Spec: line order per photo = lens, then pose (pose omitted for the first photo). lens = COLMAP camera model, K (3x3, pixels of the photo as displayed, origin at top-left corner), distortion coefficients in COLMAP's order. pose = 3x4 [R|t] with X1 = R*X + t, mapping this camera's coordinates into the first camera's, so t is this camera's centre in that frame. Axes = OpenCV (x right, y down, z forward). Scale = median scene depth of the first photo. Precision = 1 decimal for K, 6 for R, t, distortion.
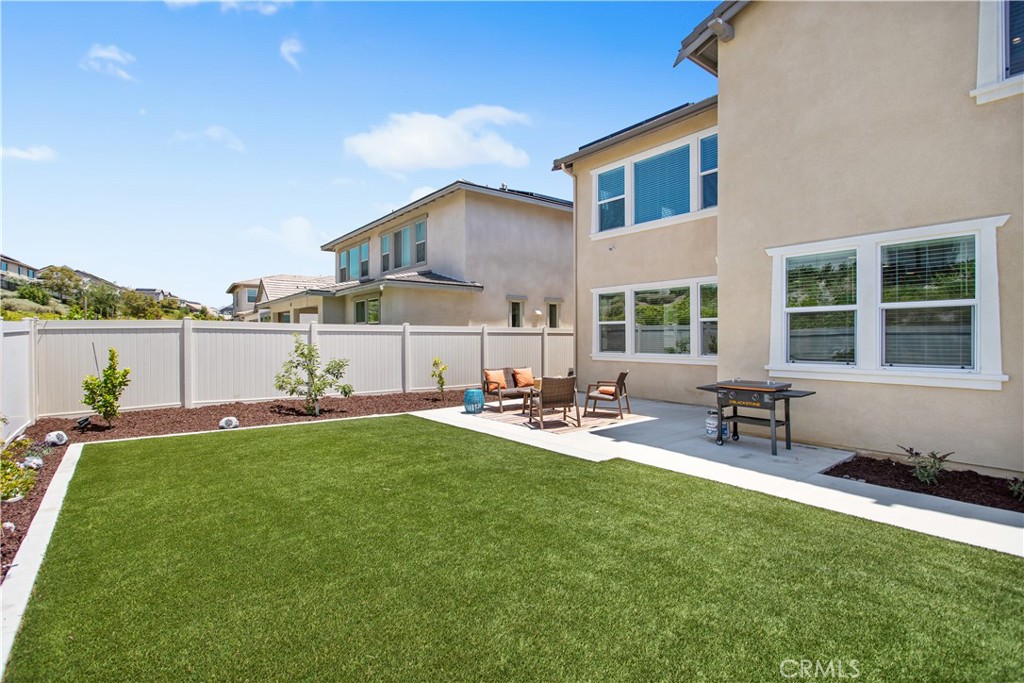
lens RADIAL K [[500.4, 0, 512.0], [0, 500.4, 341.5], [0, 0, 1]] dist [-0.002079, -0.000494]
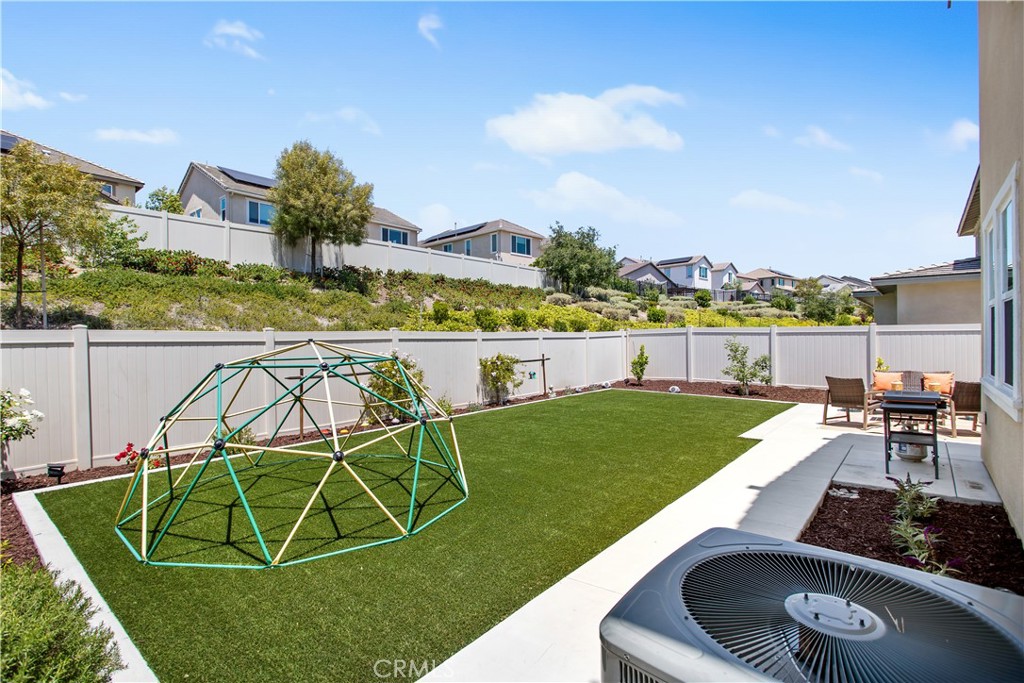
lens RADIAL K [[500.4, 0, 512.0], [0, 500.4, 341.5], [0, 0, 1]] dist [-0.002079, -0.000494]
pose [[0.218644, 0.007939, -0.975772, 0.781759], [-0.003441, 0.999967, 0.007365, -0.006236], [0.975799, 0.001747, 0.218664, 0.097858]]
